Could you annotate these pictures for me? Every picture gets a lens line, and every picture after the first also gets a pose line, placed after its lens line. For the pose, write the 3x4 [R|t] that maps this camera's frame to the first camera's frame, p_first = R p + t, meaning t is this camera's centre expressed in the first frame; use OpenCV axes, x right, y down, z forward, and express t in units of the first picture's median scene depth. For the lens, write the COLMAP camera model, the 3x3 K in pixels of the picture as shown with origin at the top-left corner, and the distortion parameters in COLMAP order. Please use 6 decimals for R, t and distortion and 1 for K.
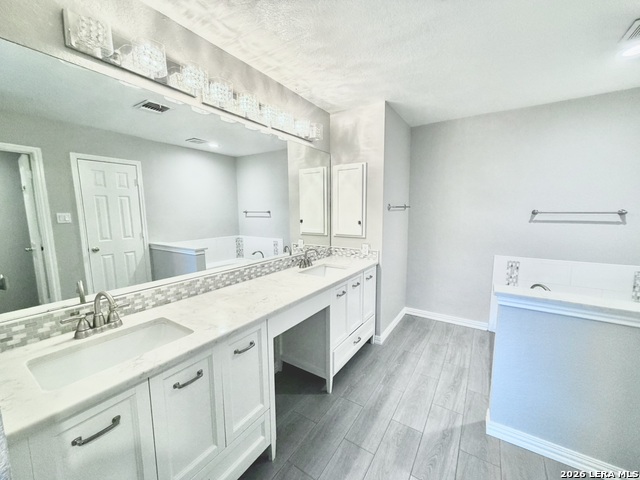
lens RADIAL K [[255.9, 0, 323.5], [0, 255.9, 239.3], [0, 0, 1]] dist [-0.001077, -0.000836]
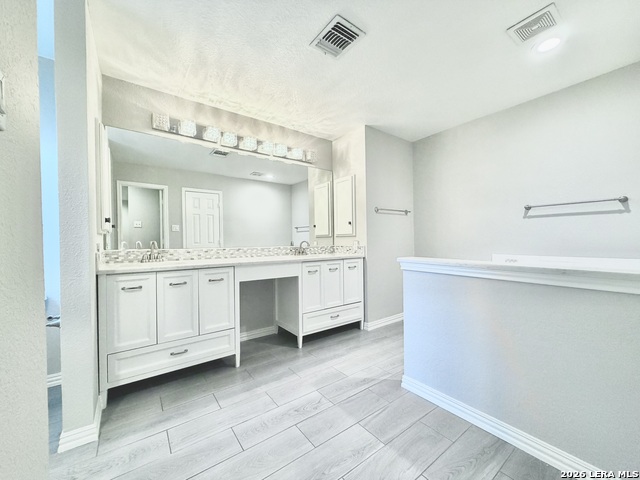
lens RADIAL K [[255.9, 0, 319.3], [0, 255.9, 239.9], [0, 0, 1]] dist [-0.001077, -0.000836]
pose [[0.934814, -0.005799, -0.355091, 0.439218], [-0.035670, 0.993278, -0.110125, 0.153818], [0.353342, 0.115612, 0.928323, -0.168342]]
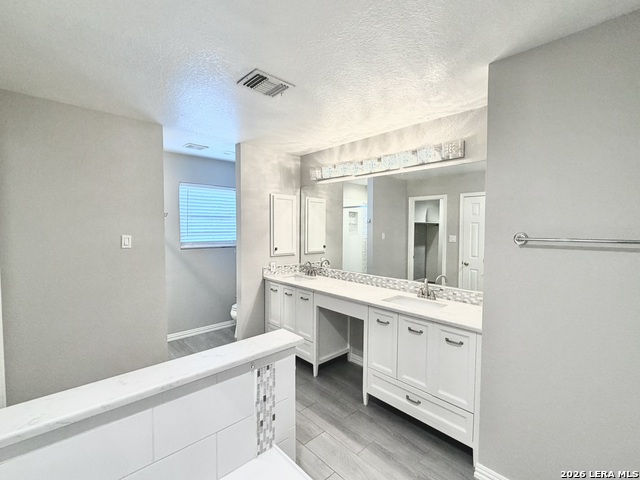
lens RADIAL K [[291.7, 0, 317.2], [0, 291.7, 242.3], [0, 0, 1]] dist [-0.002101, -0.000164]
pose [[-0.249620, 0.048351, -0.967136, 0.952608], [-0.124965, 0.988793, 0.081687, -0.120866], [0.960247, 0.141249, -0.240780, 0.771119]]
